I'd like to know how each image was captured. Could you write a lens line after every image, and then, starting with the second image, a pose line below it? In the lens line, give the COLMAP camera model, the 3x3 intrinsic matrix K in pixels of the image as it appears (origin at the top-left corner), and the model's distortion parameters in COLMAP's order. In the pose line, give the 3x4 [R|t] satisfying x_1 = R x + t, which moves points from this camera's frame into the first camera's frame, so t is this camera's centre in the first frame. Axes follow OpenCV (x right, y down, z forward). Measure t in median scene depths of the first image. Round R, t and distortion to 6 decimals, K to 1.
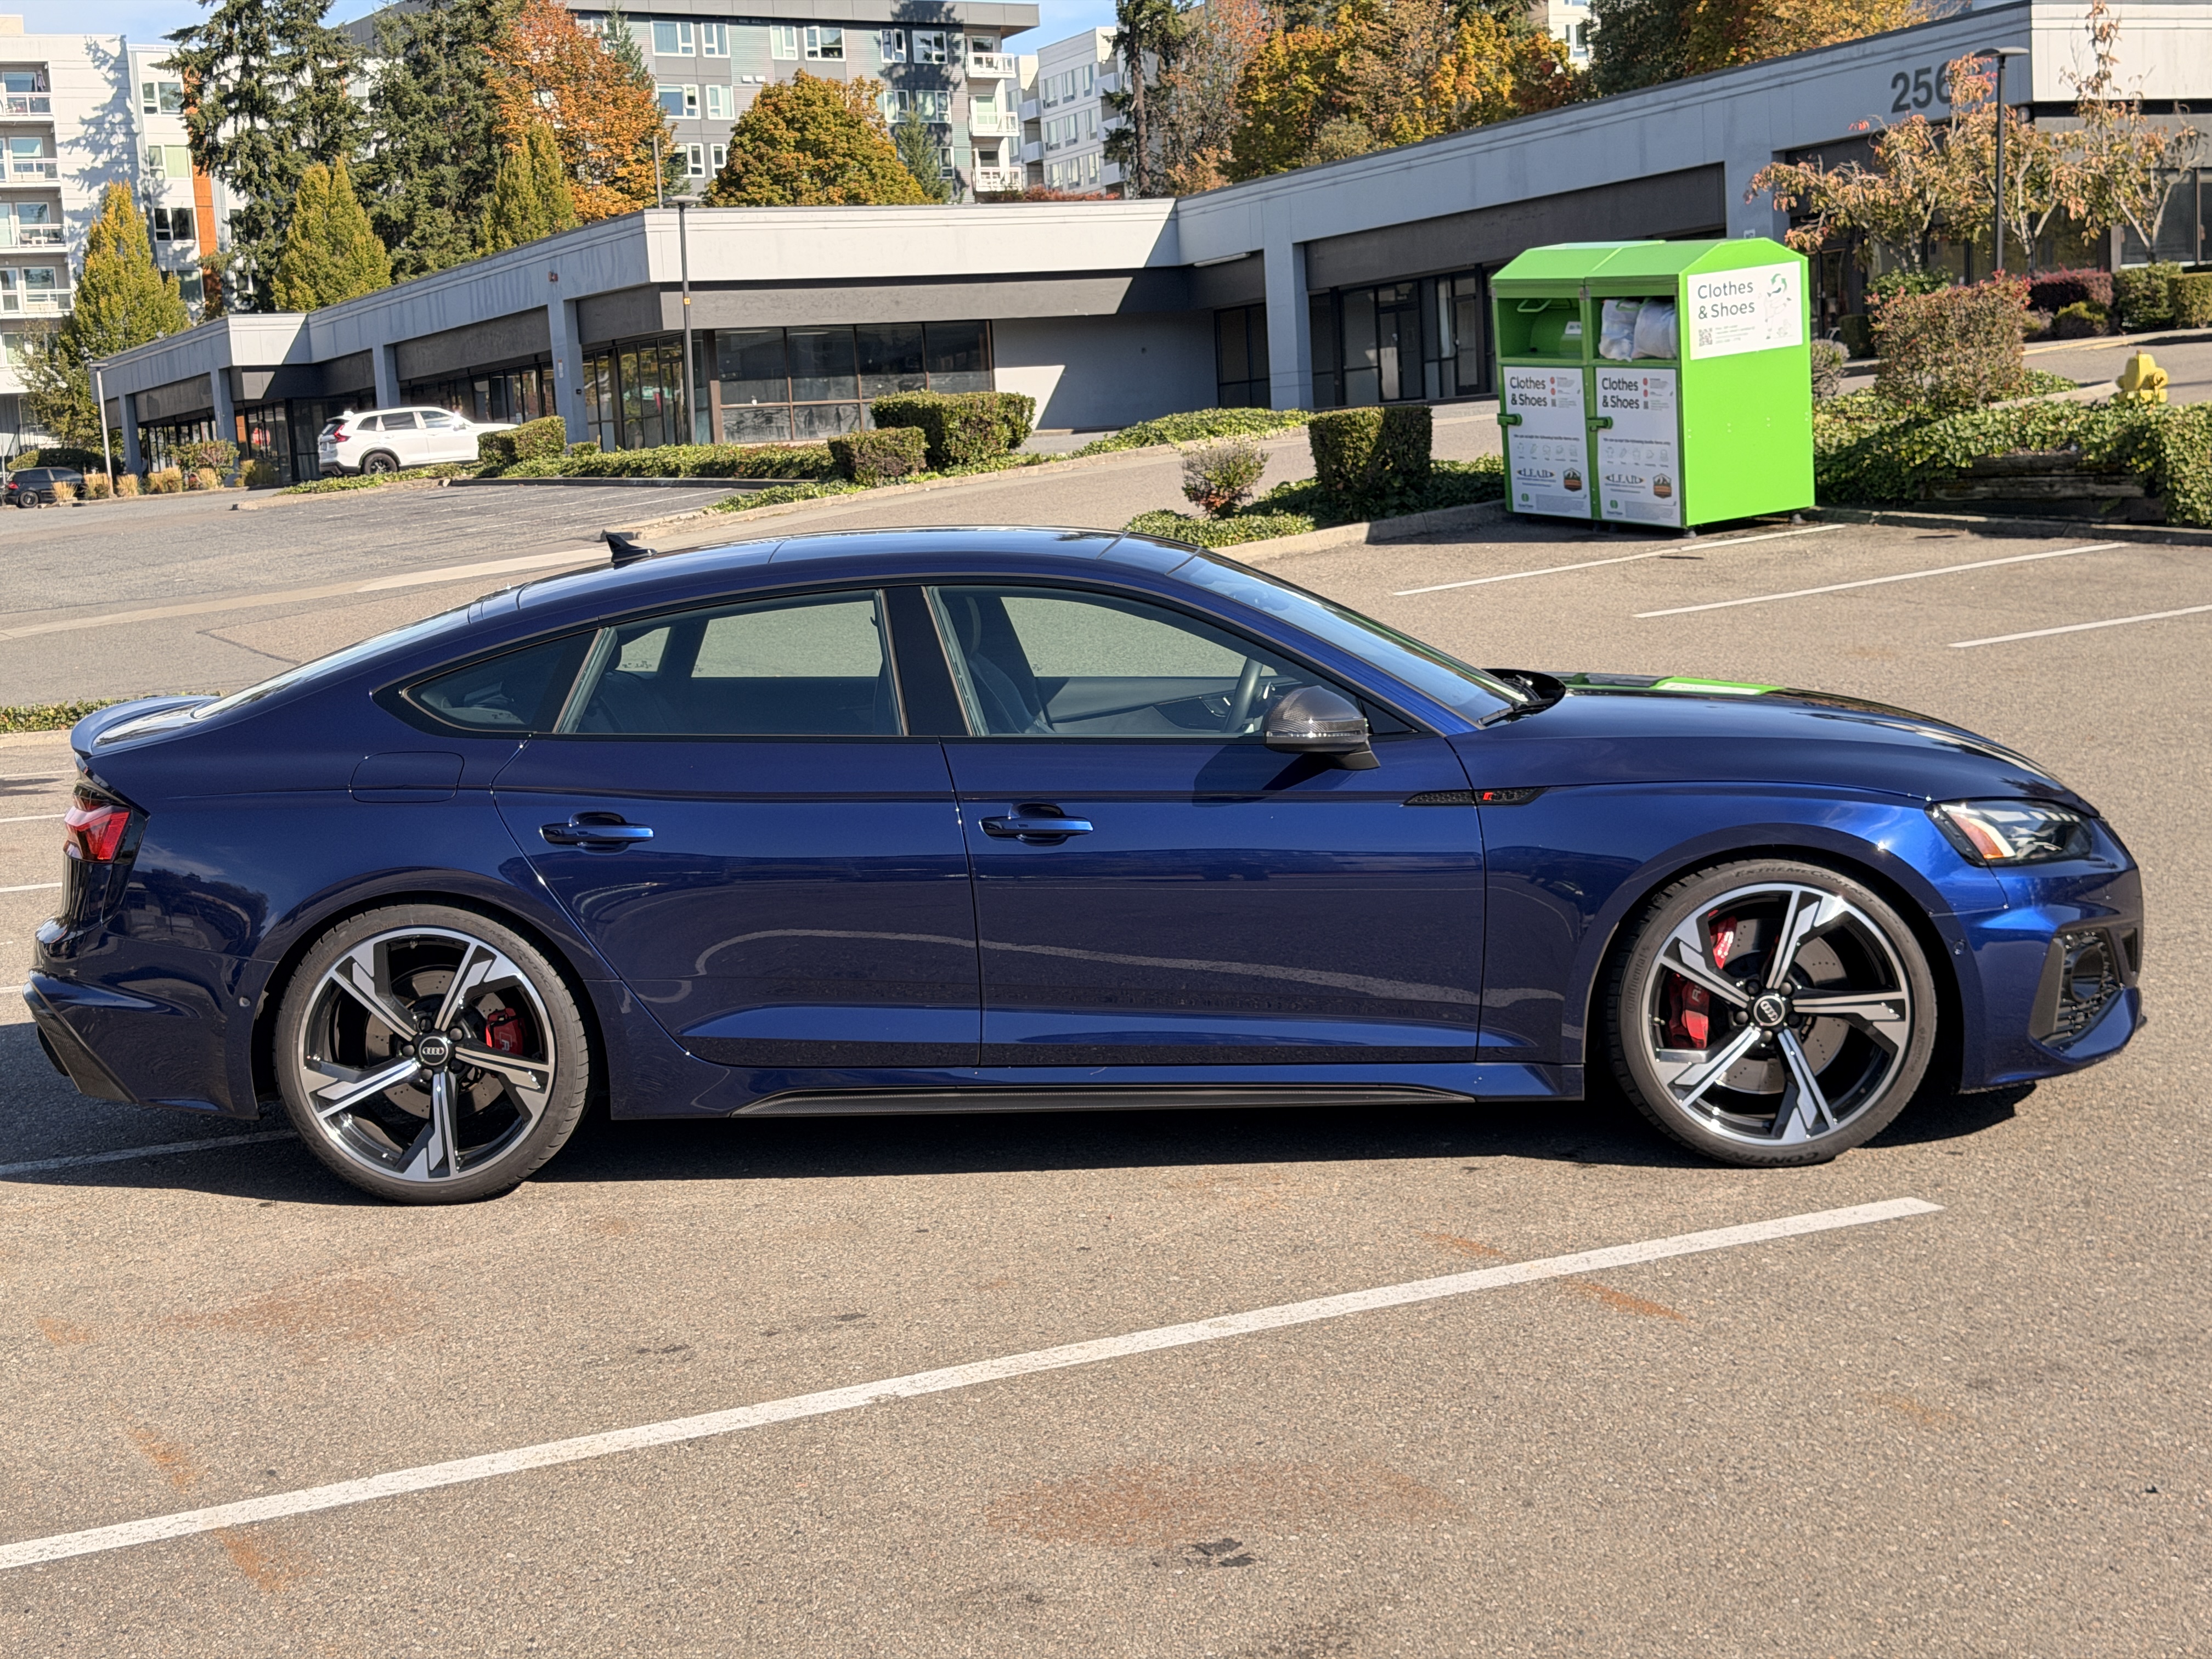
lens RADIAL K [[3030.1, 0, 1106.0], [0, 3030.1, 829.5], [0, 0, 1]] dist [0.151471, -0.199072]
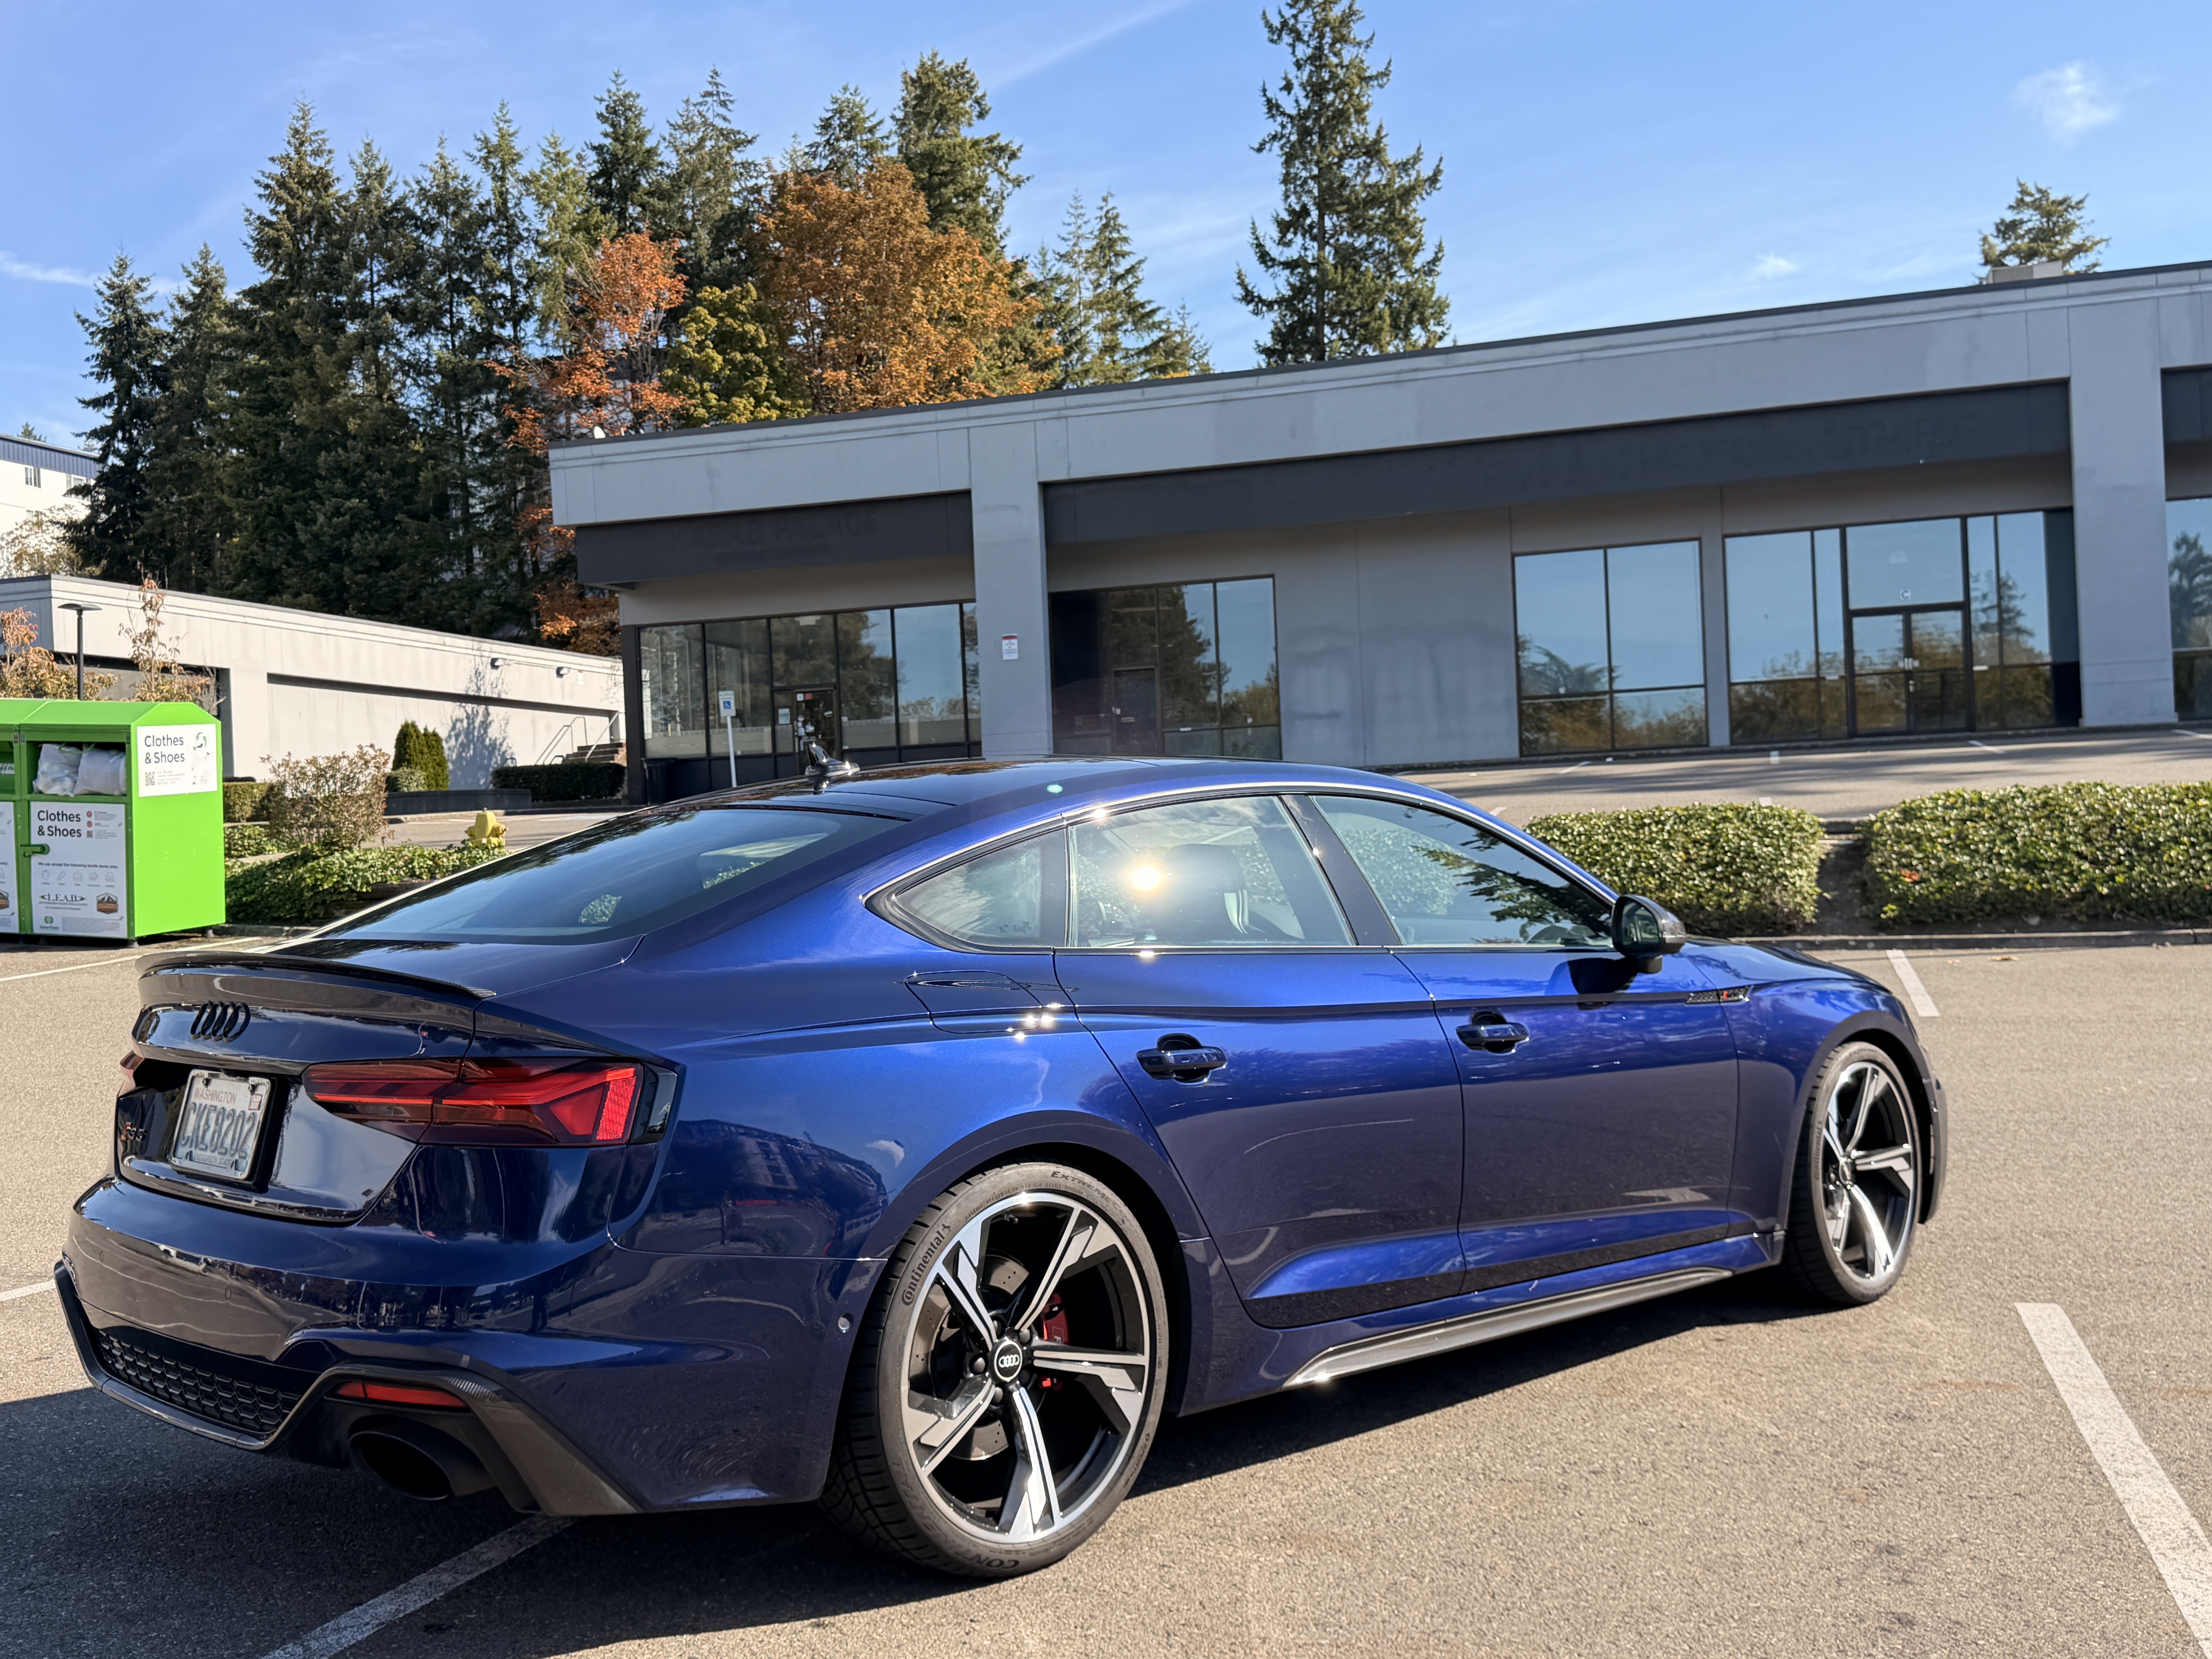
lens RADIAL K [[2157.6, 0, 1135.0], [0, 2157.6, 827.9], [0, 0, 1]] dist [0.156935, -0.313202]
pose [[0.690727, 0.036726, 0.722182, -0.167401], [0.086714, 0.987296, -0.133146, 0.004456], [-0.717897, 0.154591, 0.678767, 0.163733]]
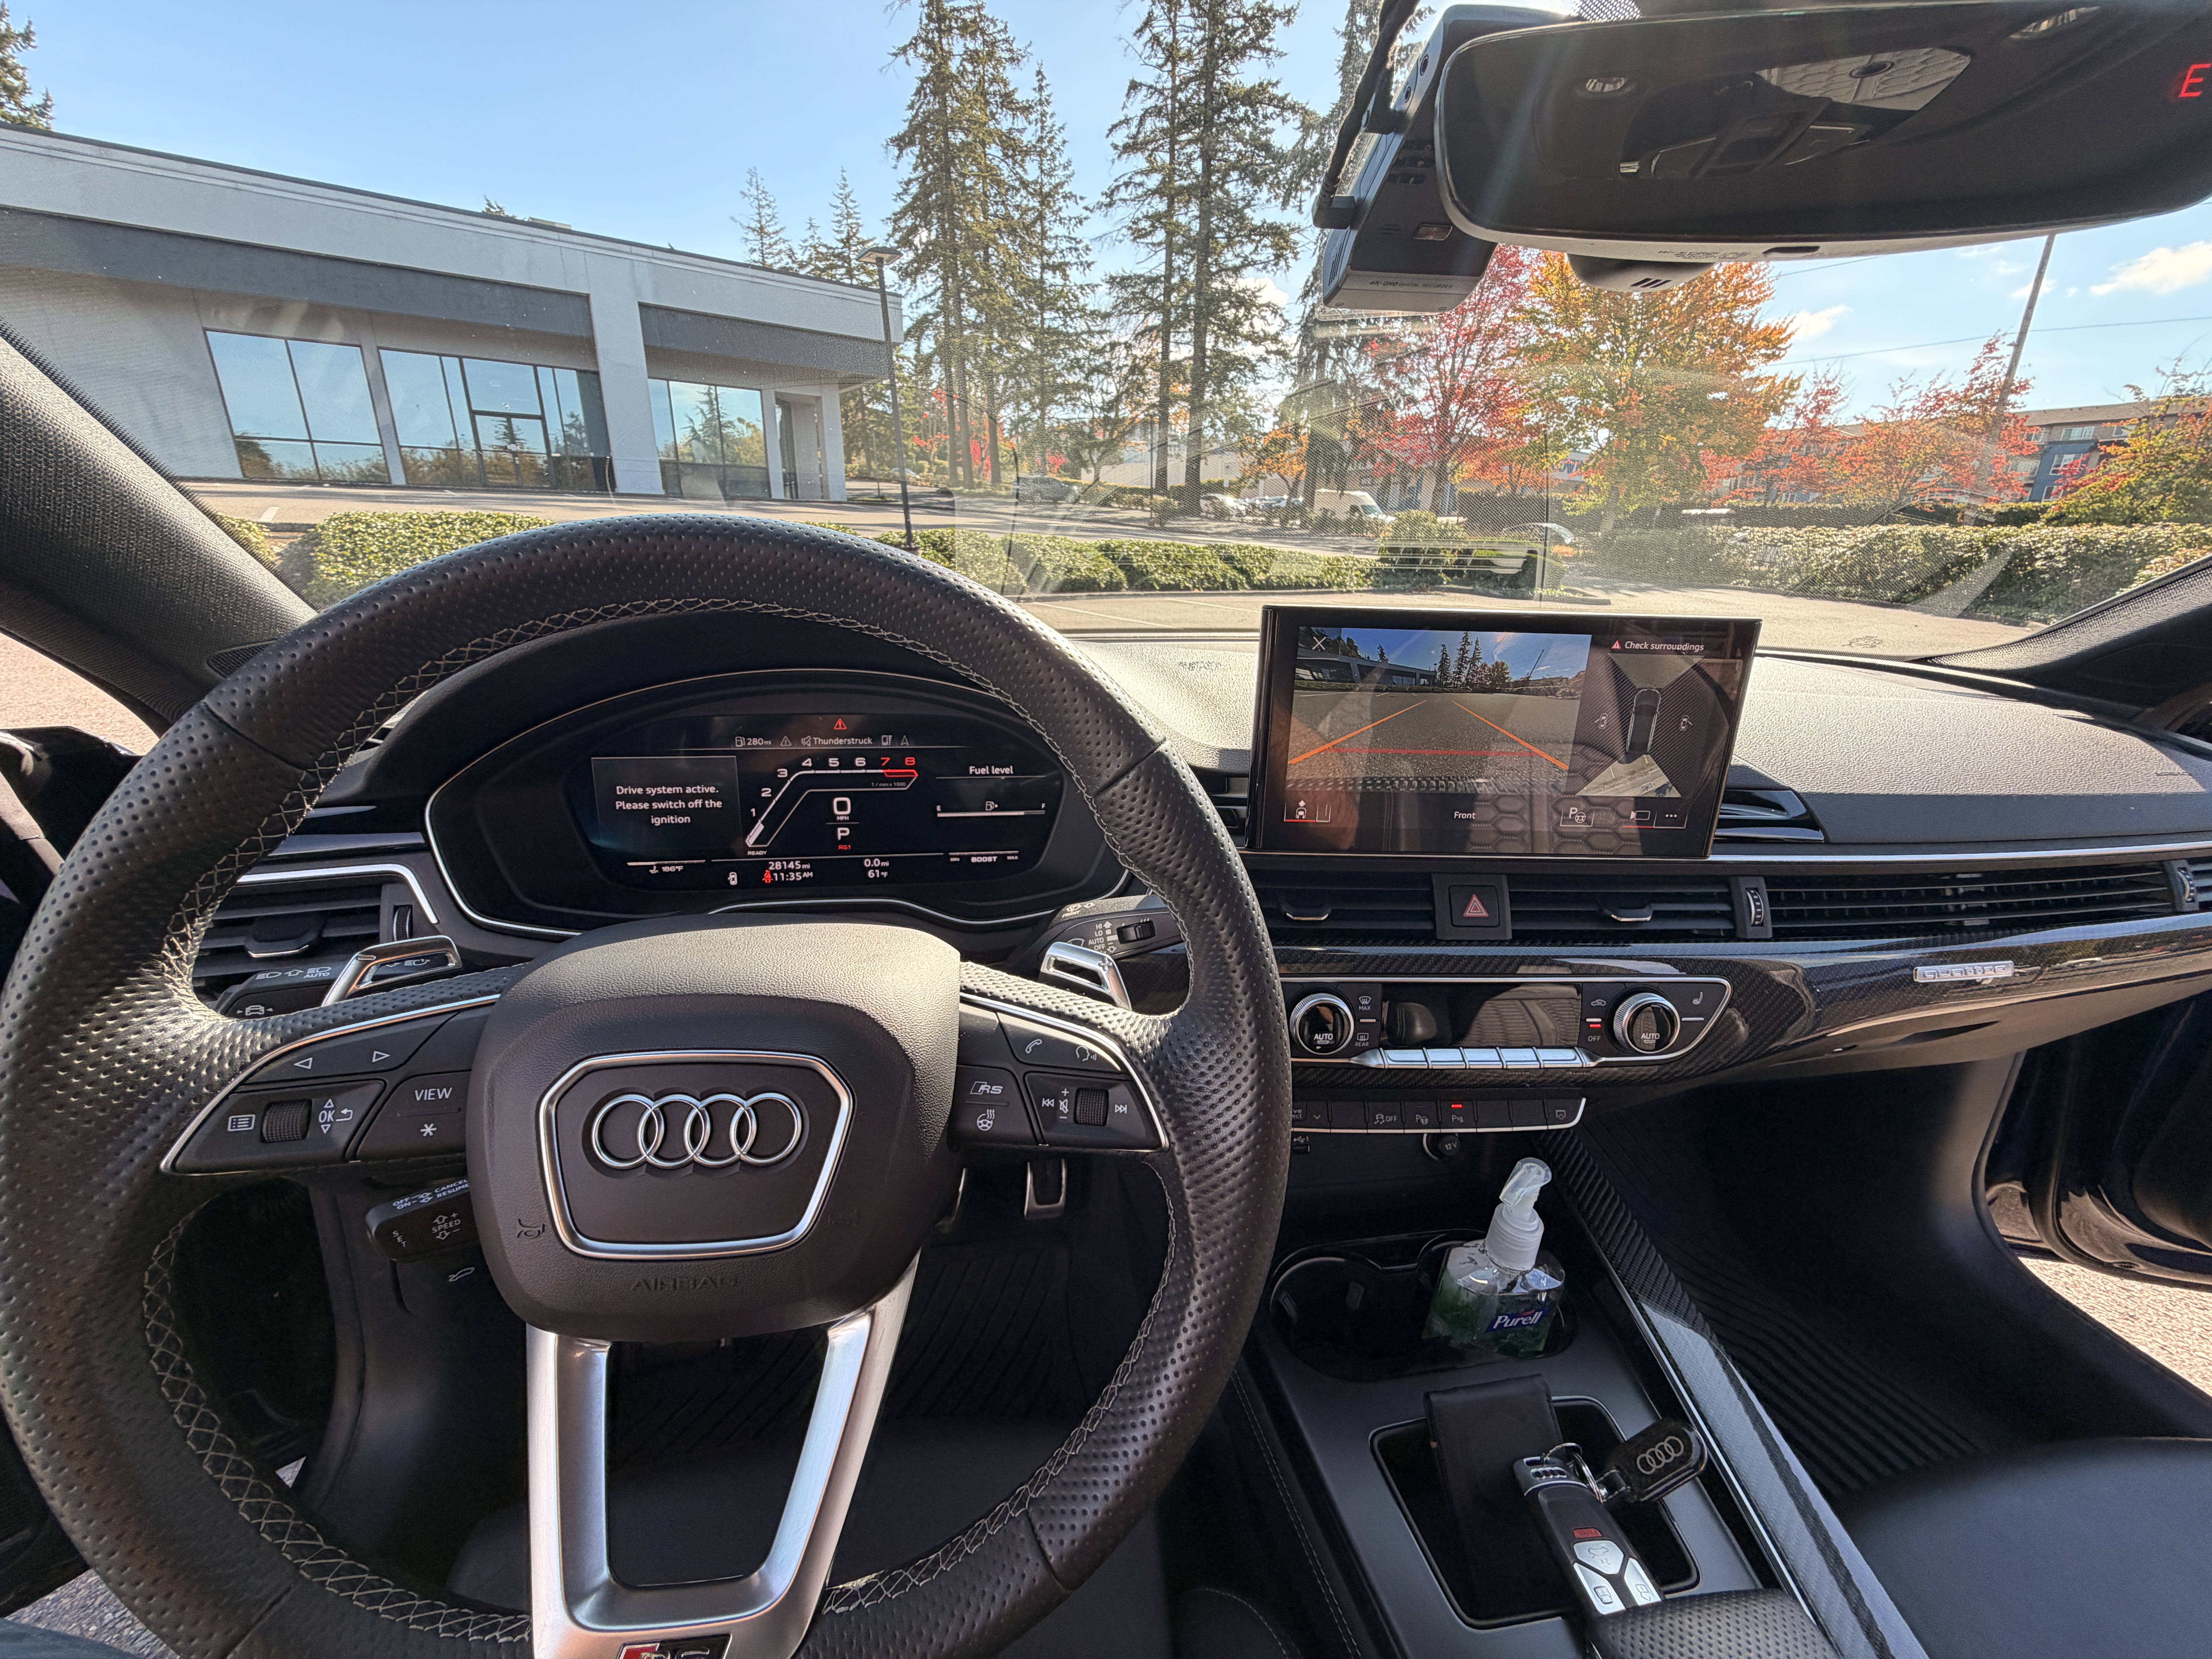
lens RADIAL K [[883.4, 0, 1106.0], [0, 883.4, 829.5], [0, 0, 1]] dist [-0.001788, -0.000147]
pose [[-0.178960, -0.248584, 0.951934, 0.002735], [0.117092, 0.955296, 0.271475, -0.019427], [-0.976864, 0.160047, -0.141852, 0.329058]]
